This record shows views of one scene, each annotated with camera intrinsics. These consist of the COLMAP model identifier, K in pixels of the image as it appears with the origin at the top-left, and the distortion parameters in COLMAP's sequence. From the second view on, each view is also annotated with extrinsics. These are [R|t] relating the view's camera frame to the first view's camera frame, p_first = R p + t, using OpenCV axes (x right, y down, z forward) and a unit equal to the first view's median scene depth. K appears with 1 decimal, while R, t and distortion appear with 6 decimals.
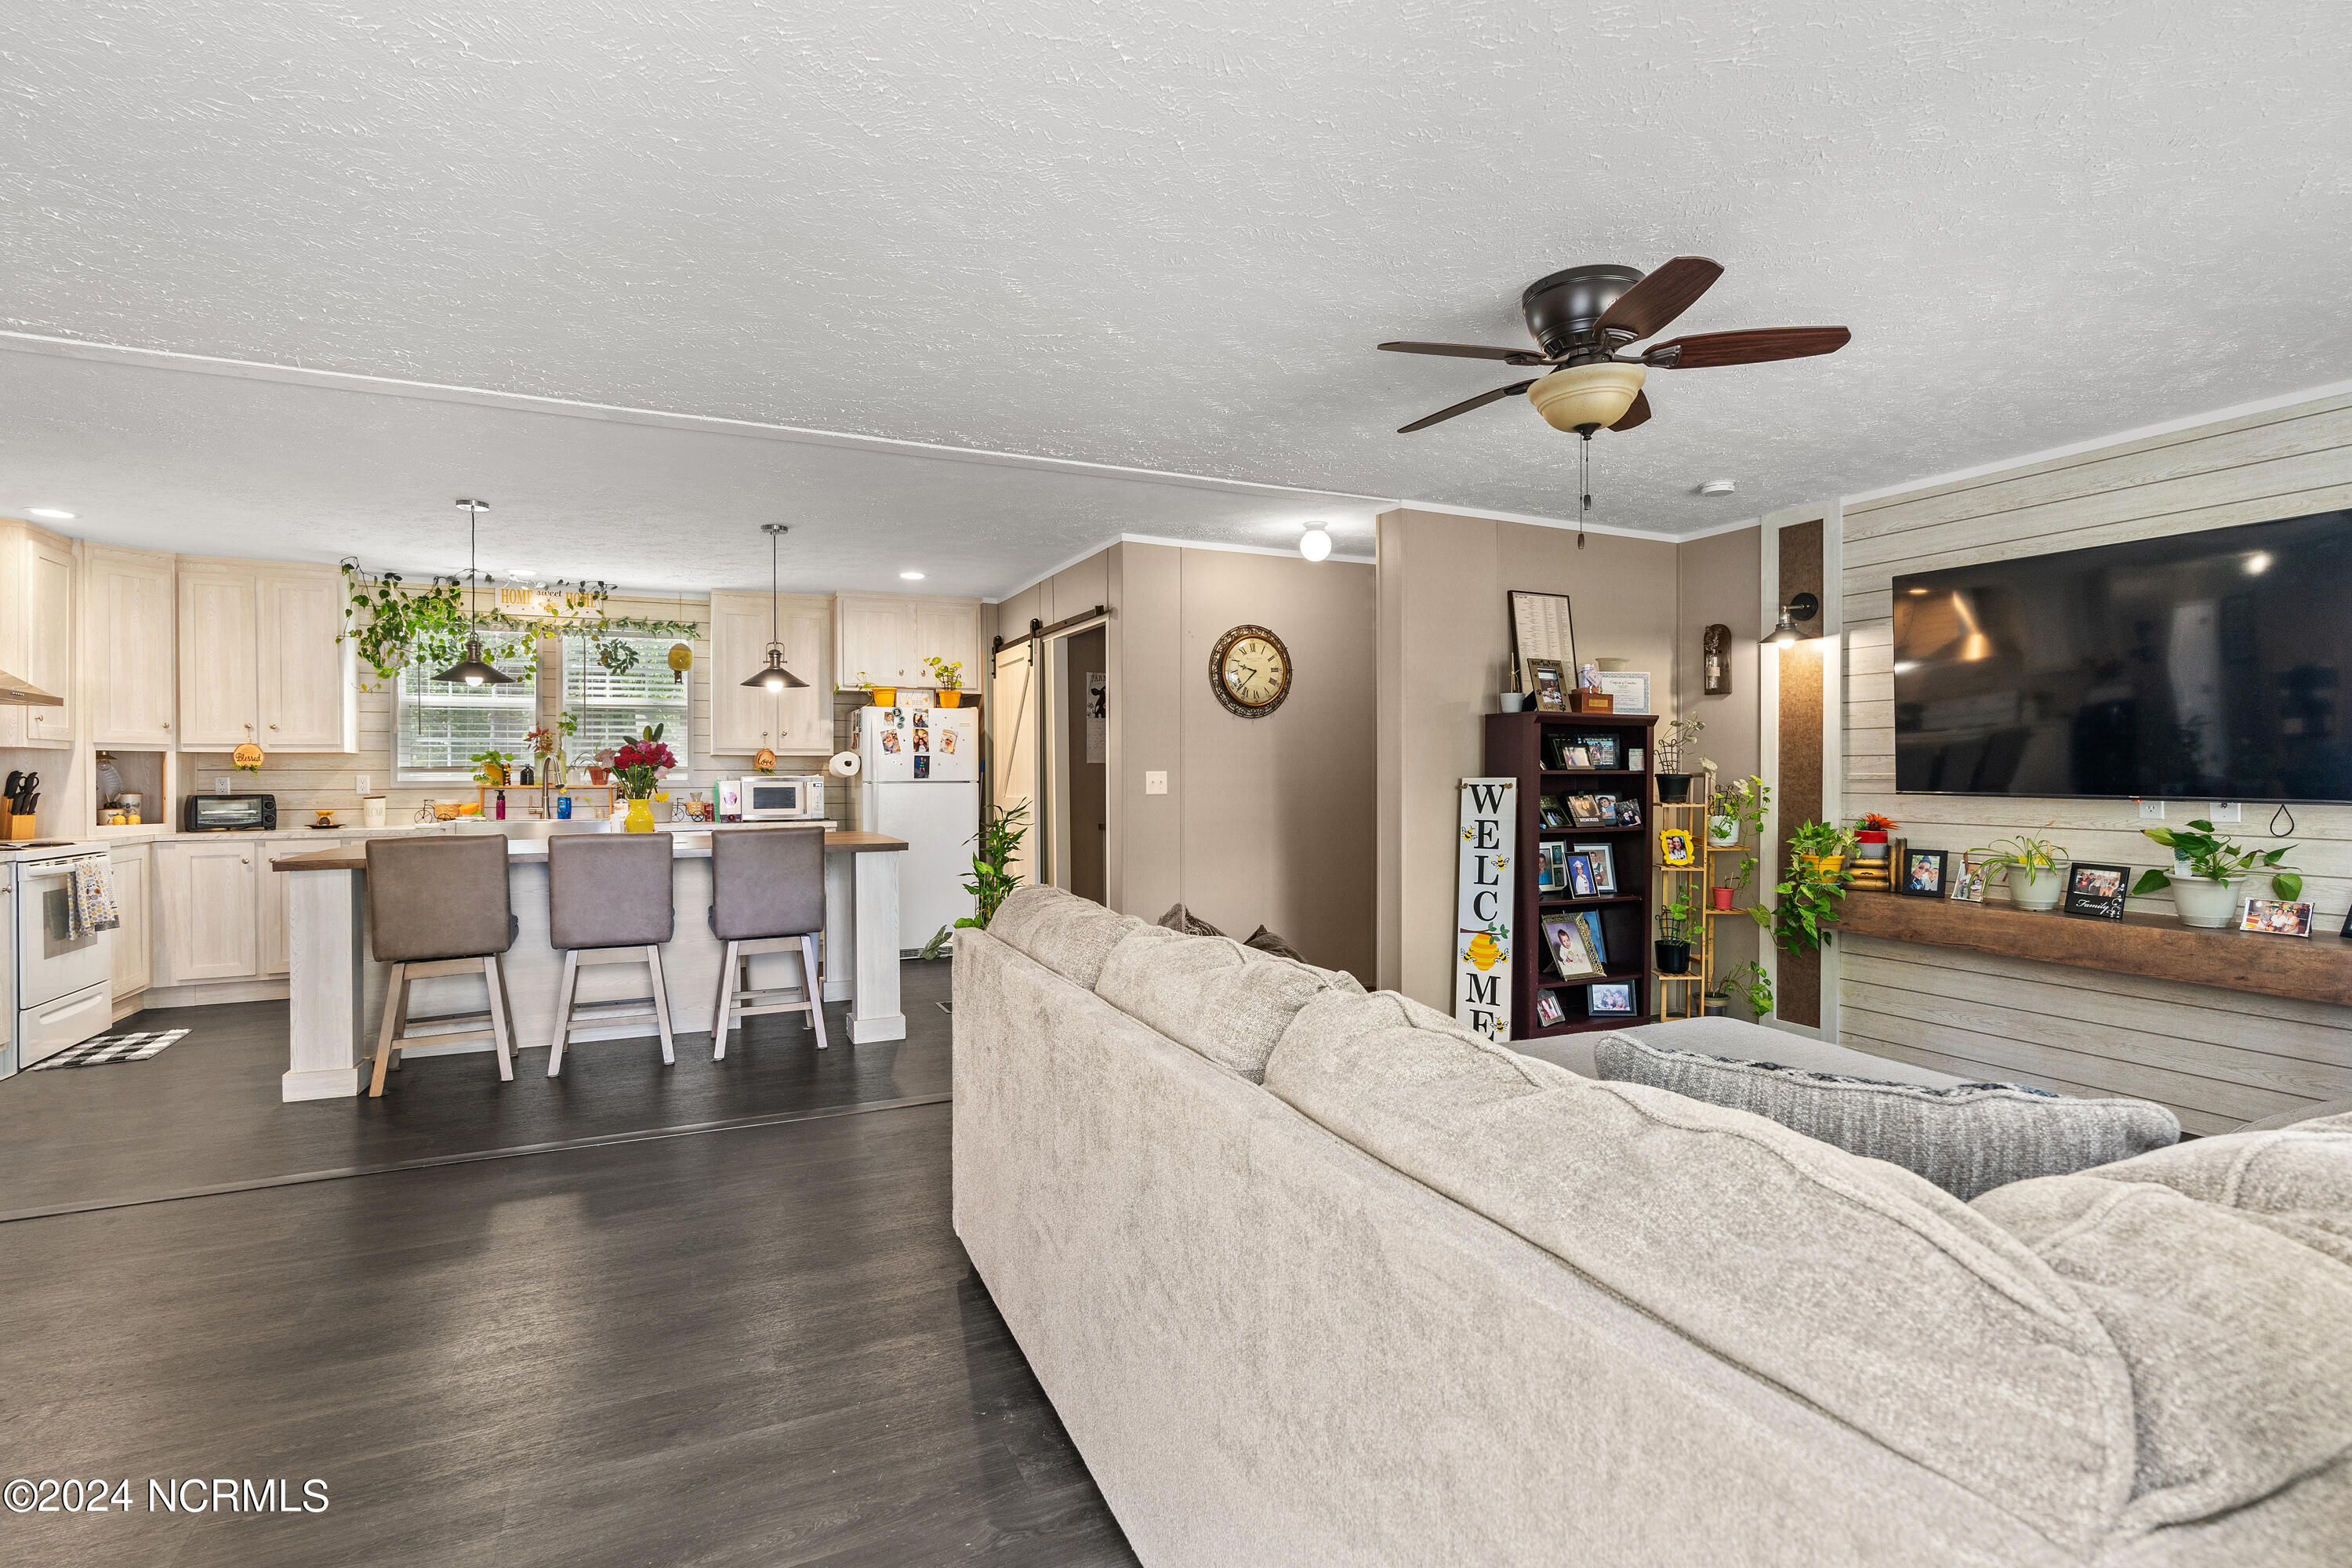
lens RADIAL K [[1096.3, 0, 1176.0], [0, 1096.3, 784.0], [0, 0, 1]] dist [0.001821, 0.001300]
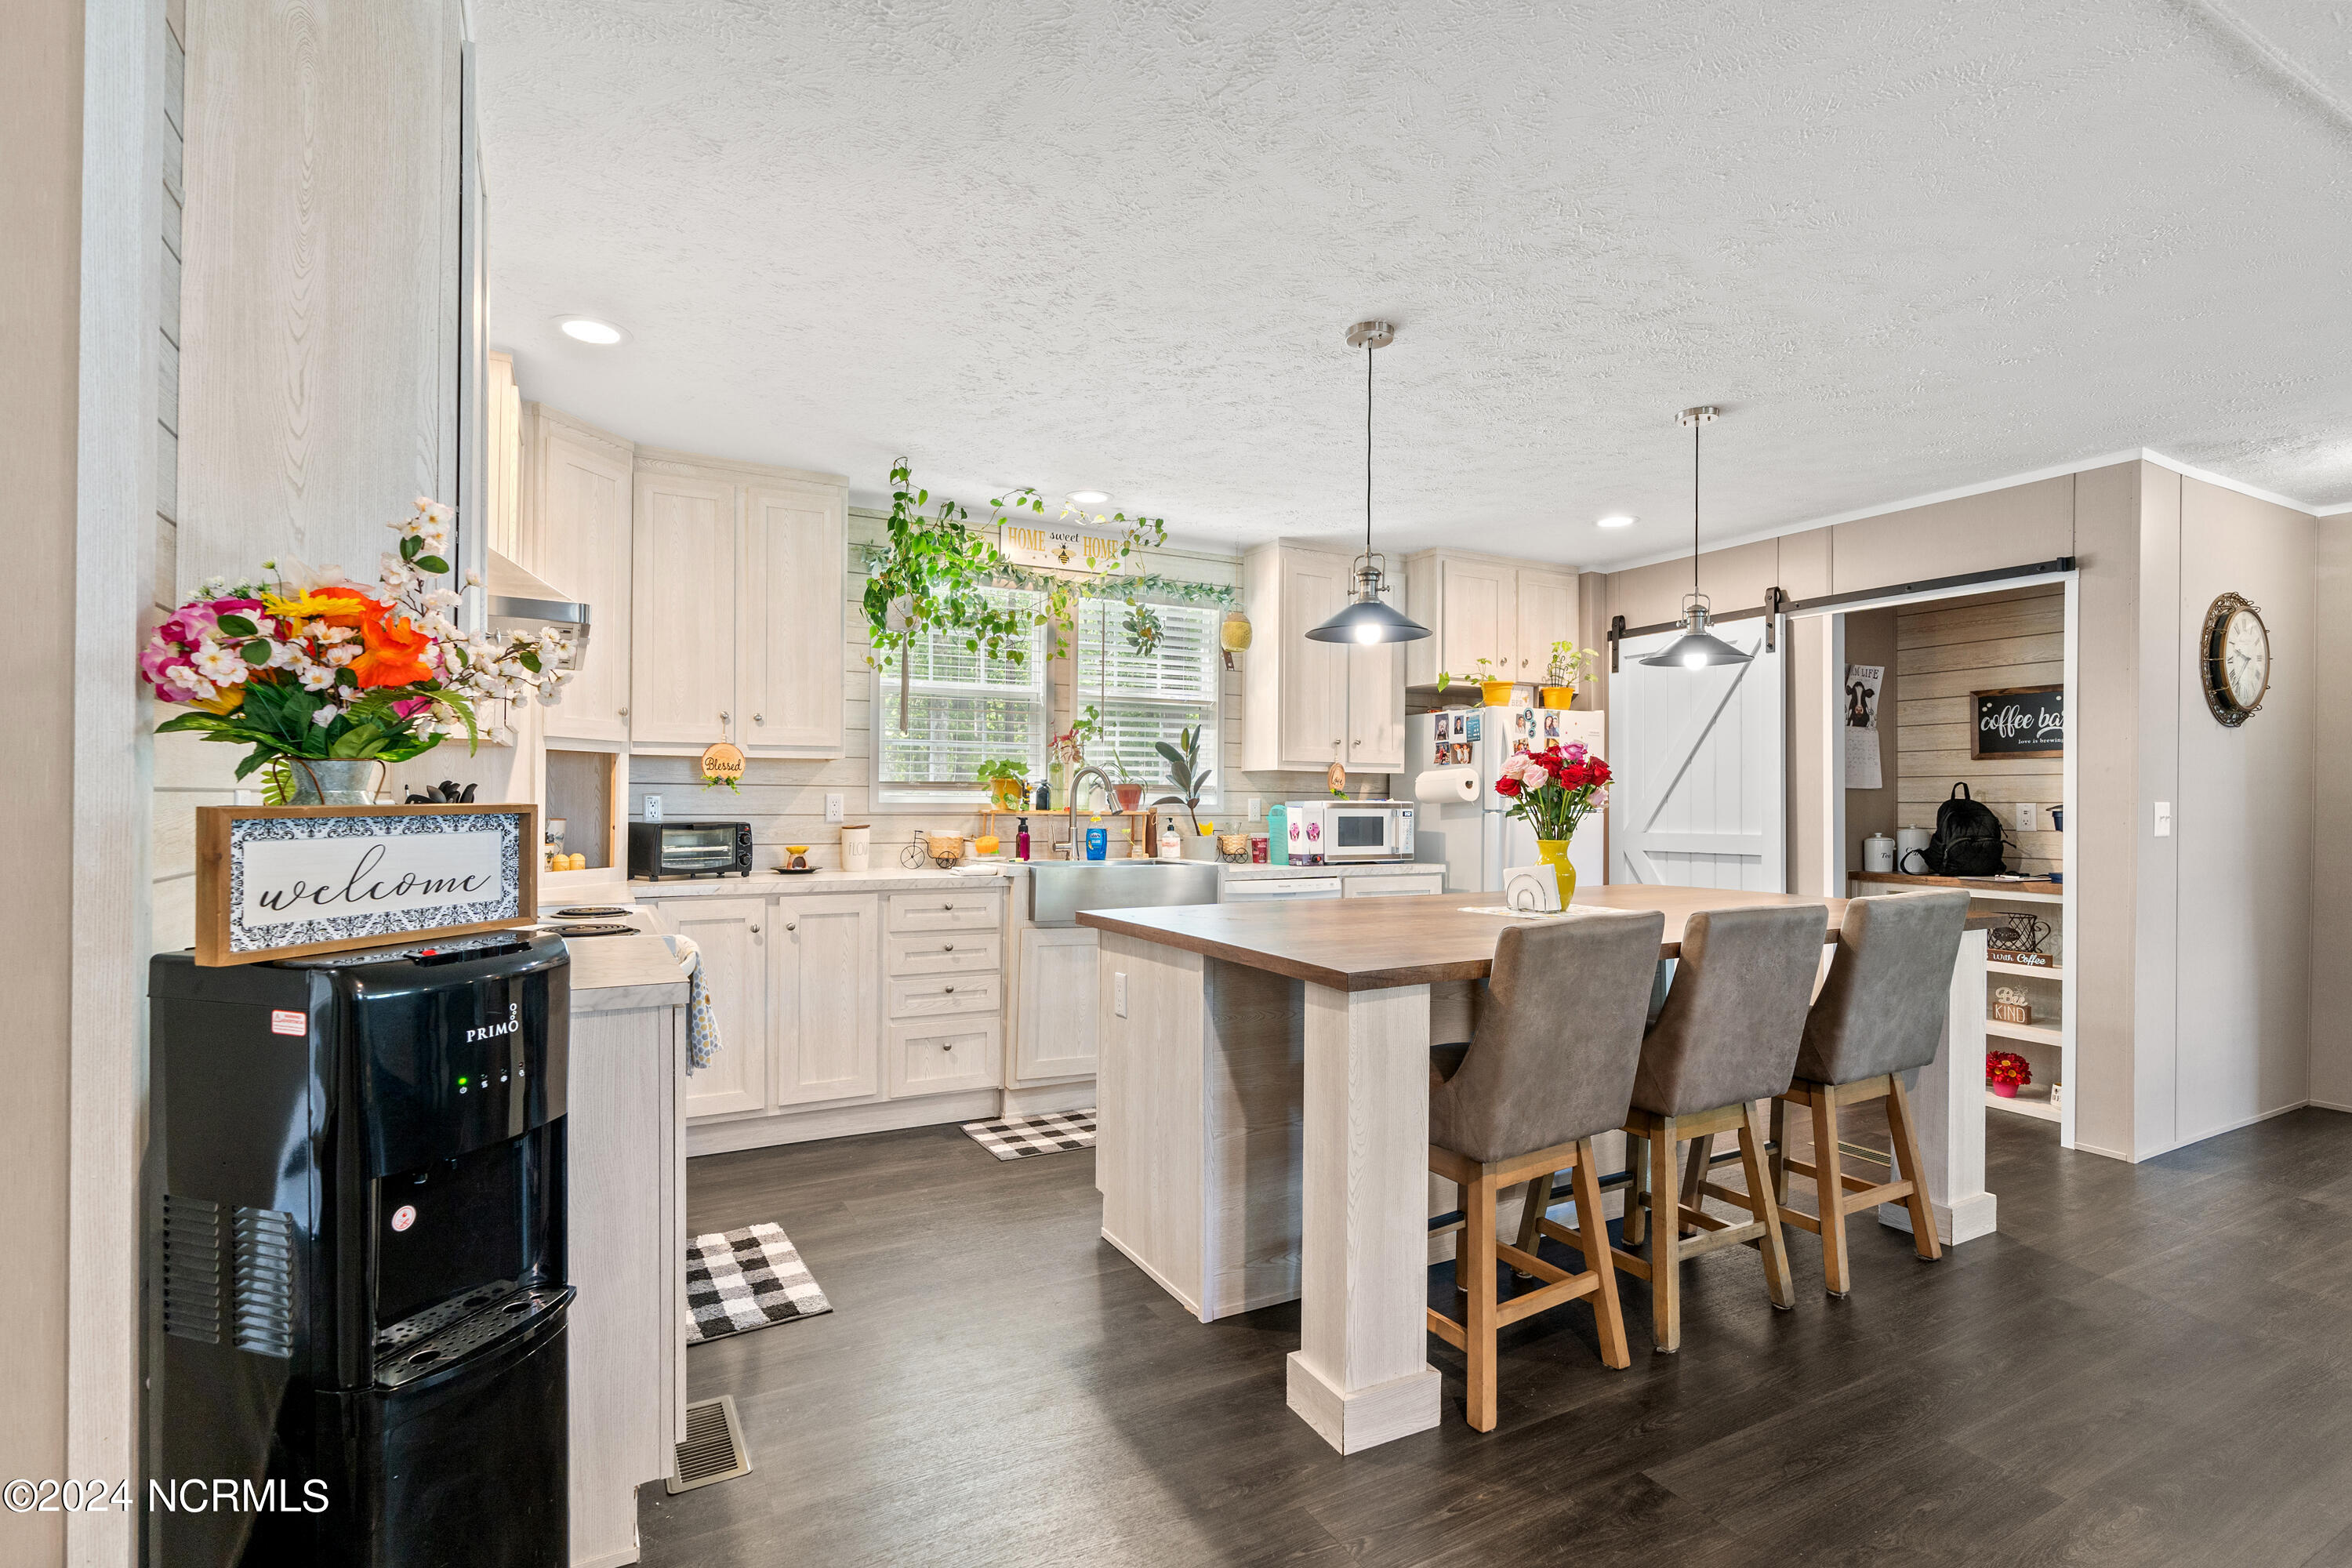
lens RADIAL K [[1096.3, 0, 1176.0], [0, 1096.3, 784.0], [0, 0, 1]] dist [0.001821, 0.001300]
pose [[0.997290, 0.012423, 0.072520, -0.582093], [-0.010902, 0.999713, -0.021338, -0.001682], [-0.072764, 0.020489, 0.997139, 0.316708]]
